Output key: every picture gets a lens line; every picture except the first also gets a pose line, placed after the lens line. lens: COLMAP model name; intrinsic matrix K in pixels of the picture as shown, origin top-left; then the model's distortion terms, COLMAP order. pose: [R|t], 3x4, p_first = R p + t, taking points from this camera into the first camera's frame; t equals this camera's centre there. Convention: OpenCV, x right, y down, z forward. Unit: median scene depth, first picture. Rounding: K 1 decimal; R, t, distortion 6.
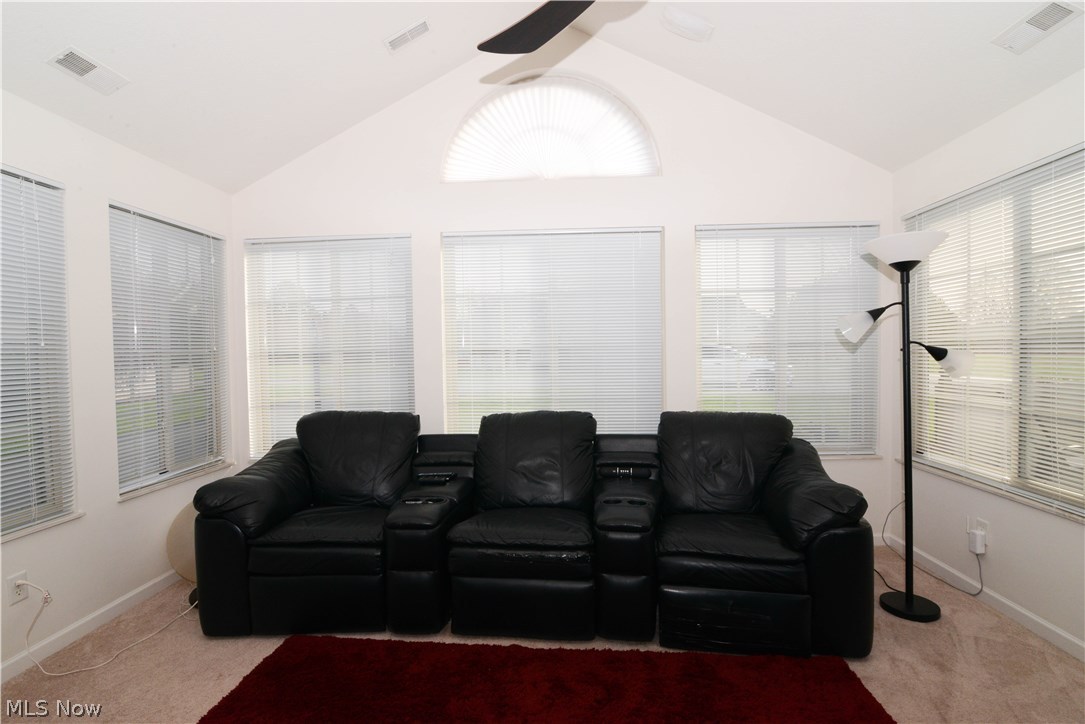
lens RADIAL K [[479.4, 0, 565.9], [0, 479.4, 361.8], [0, 0, 1]] dist [-0.013516, 0.000060]
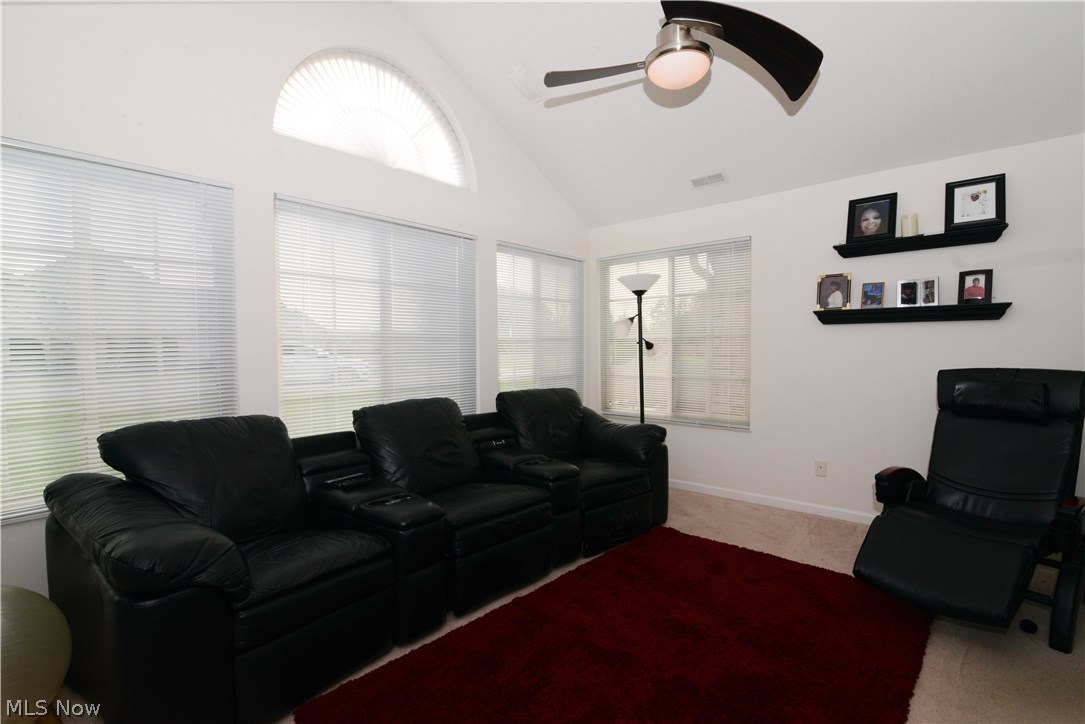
lens RADIAL K [[479.1, 0, 540.9], [0, 479.1, 348.7], [0, 0, 1]] dist [-0.000486, 0.000001]
pose [[0.645128, 0.004351, 0.764062, -0.797746], [0.012121, 0.999800, -0.015928, 0.019326], [-0.763979, 0.019537, 0.644946, 0.180787]]
